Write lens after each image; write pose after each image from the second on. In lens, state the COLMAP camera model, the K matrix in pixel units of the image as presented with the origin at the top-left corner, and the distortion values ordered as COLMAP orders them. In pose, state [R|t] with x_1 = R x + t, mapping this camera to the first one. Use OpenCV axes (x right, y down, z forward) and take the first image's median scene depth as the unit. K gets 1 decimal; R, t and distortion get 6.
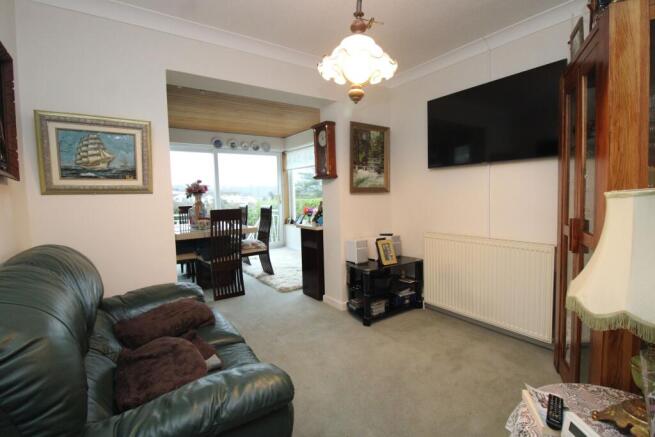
lens RADIAL K [[308.9, 0, 327.5], [0, 308.9, 218.5], [0, 0, 1]] dist [-0.000290, -0.000021]
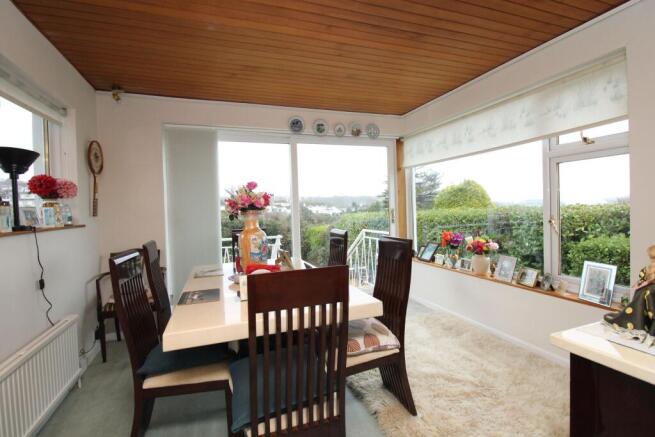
lens RADIAL K [[308.9, 0, 327.5], [0, 308.9, 218.5], [0, 0, 1]] dist [-0.000290, -0.000021]
pose [[0.964919, 0.007351, -0.262446, -0.125823], [-0.015965, 0.999401, -0.030704, -0.039725], [0.262063, 0.033817, 0.964458, 0.404378]]
